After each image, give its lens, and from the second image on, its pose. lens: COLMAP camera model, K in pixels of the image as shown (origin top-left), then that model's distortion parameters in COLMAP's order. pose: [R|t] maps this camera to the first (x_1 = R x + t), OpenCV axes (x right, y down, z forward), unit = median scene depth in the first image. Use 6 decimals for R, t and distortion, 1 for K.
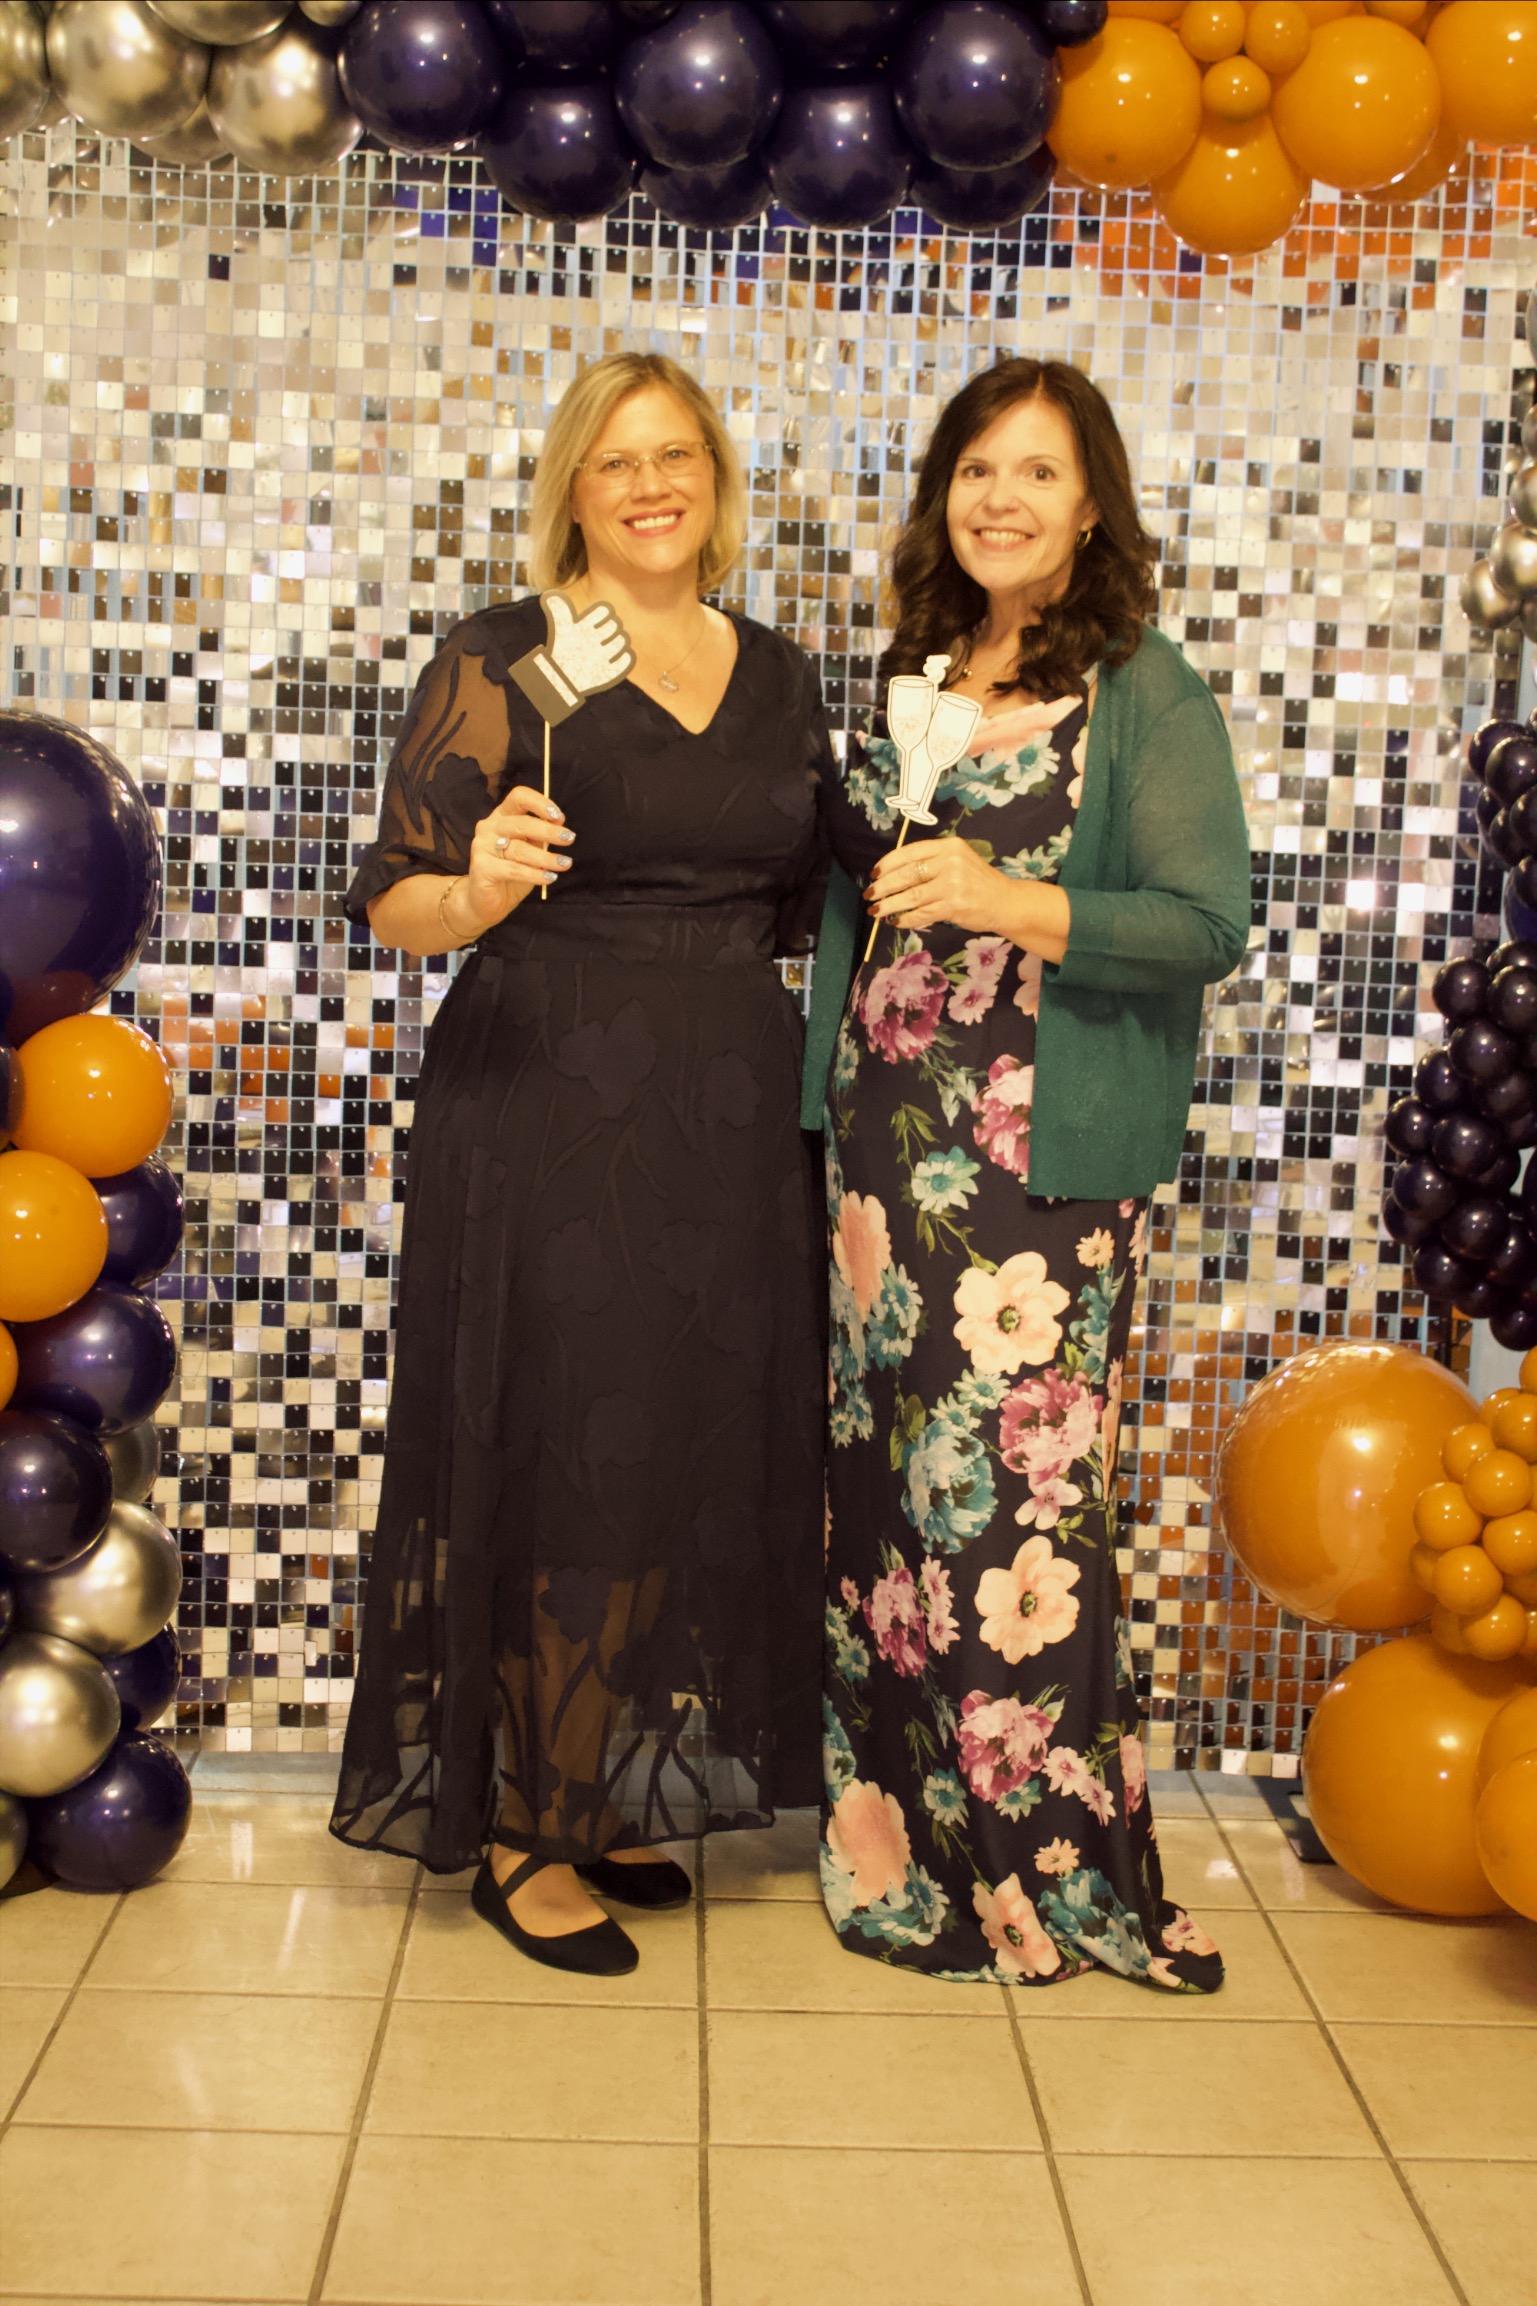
lens RADIAL K [[3001.8, 0, 785.0], [0, 3001.8, 1104.1], [0, 0, 1]] dist [-0.006407, 0.000000]
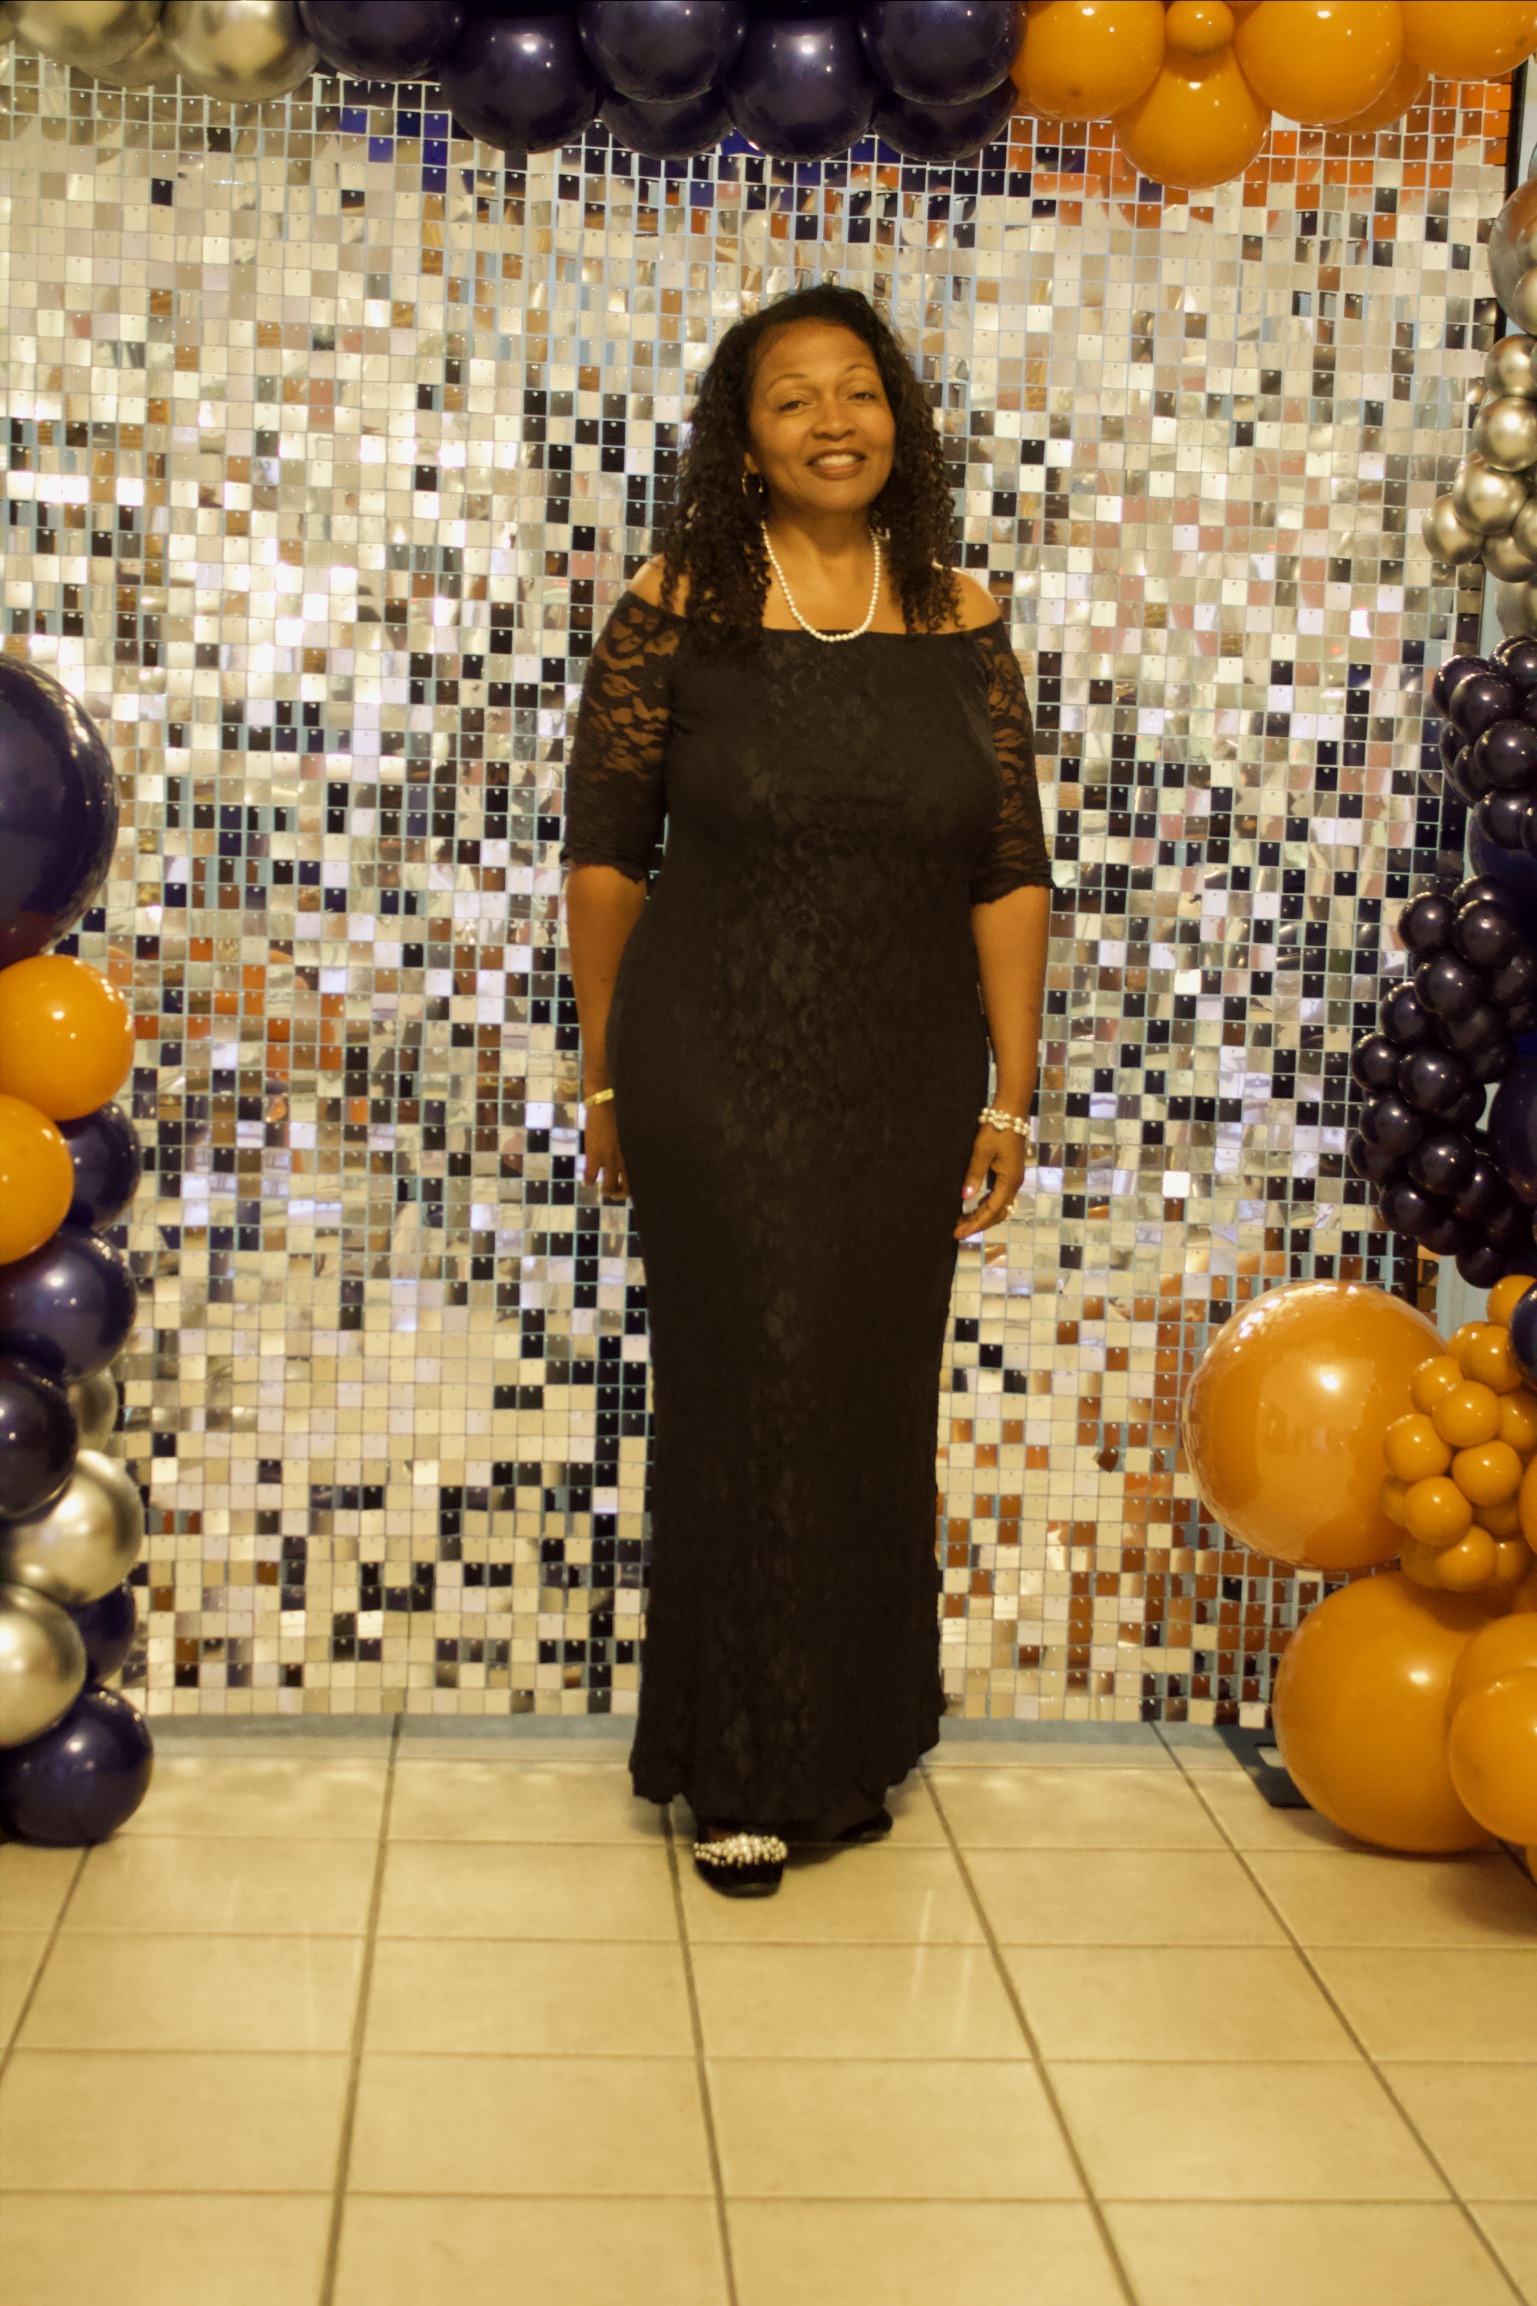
lens RADIAL K [[3523.8, 0, 768.0], [0, 3523.8, 1090.3], [0, 0, 1]] dist [0.029883, 0.000000]
pose [[0.999055, -0.006320, 0.042991, -0.045017], [0.006309, 0.999980, 0.000399, 0.015326], [-0.042992, -0.000128, 0.999075, -0.166617]]
